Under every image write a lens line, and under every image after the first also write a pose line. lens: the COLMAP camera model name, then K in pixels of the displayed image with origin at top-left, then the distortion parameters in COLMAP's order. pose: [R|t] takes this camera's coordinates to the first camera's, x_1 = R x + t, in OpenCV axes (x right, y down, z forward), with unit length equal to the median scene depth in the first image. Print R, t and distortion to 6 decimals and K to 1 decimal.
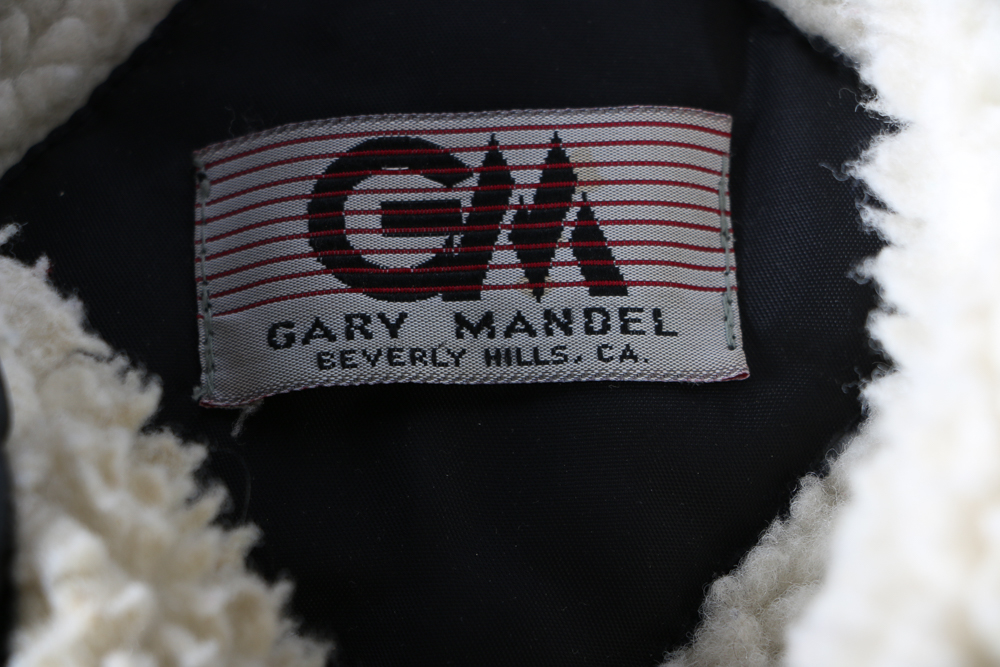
lens RADIAL K [[5953.1, 0, 500.7], [0, 5953.1, 333.7], [0, 0, 1]] dist [0.504537, 0.000000]
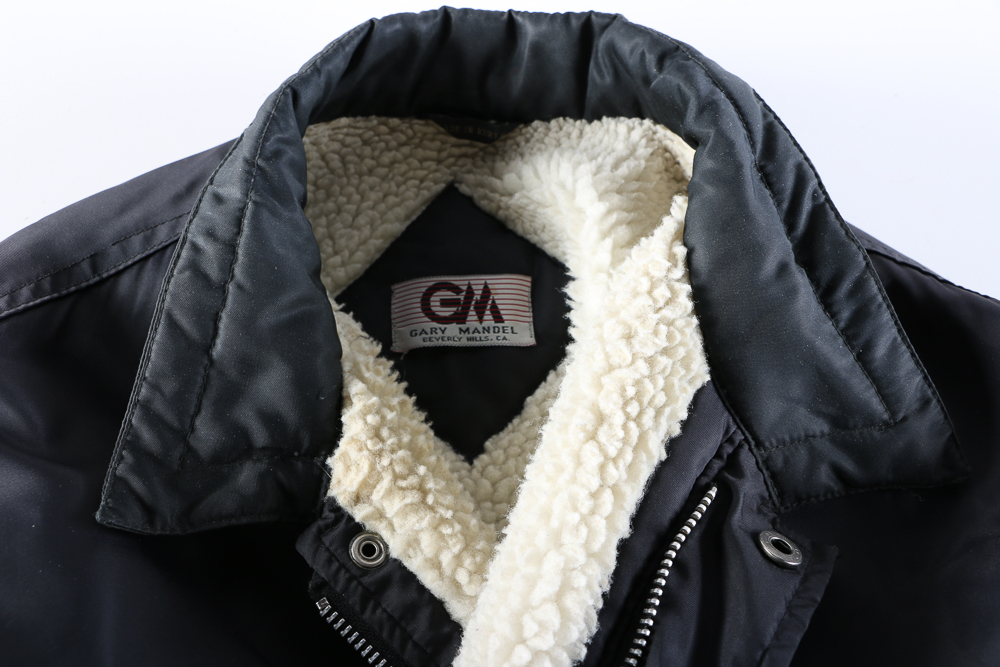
lens RADIAL K [[1249.2, 0, 497.2], [0, 1249.2, 333.2], [0, 0, 1]] dist [-0.033100, 0.000000]
pose [[0.999530, 0.004330, 0.030334, -0.007607], [-0.003531, 0.999647, -0.026341, 0.021200], [-0.030437, 0.026221, 0.999193, 0.198436]]
